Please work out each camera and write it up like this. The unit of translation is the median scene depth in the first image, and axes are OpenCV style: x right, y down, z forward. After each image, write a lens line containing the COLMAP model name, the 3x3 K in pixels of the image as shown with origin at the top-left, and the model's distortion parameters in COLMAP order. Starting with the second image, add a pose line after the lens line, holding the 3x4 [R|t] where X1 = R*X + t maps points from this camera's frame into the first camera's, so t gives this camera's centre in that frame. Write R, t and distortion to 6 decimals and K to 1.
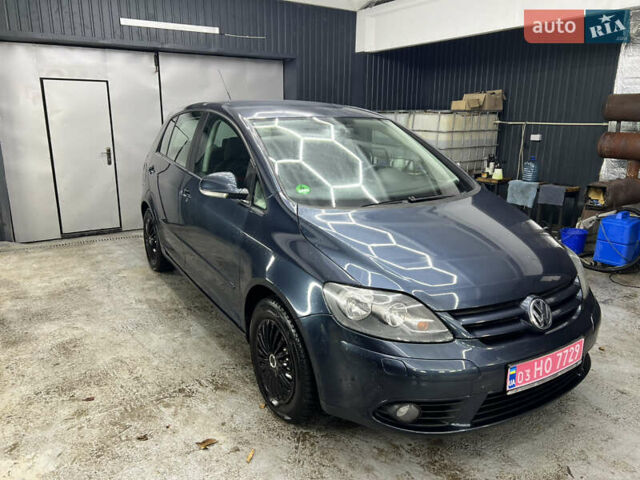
lens RADIAL K [[503.6, 0, 310.2], [0, 503.6, 237.4], [0, 0, 1]] dist [0.028395, -0.006837]
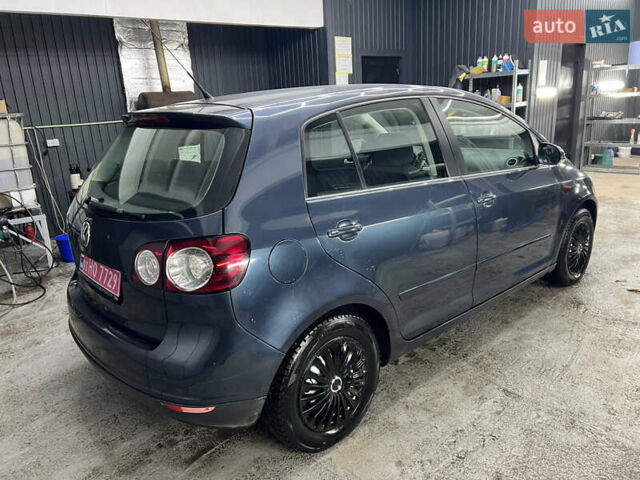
lens RADIAL K [[484.4, 0, 320.0], [0, 484.4, 240.0], [0, 0, 1]] dist [0.023015, -0.011331]
pose [[-0.213402, -0.273222, 0.937981, -0.794260], [0.284401, 0.901143, 0.327196, -0.305744], [-0.934653, 0.336587, -0.114601, 1.161506]]
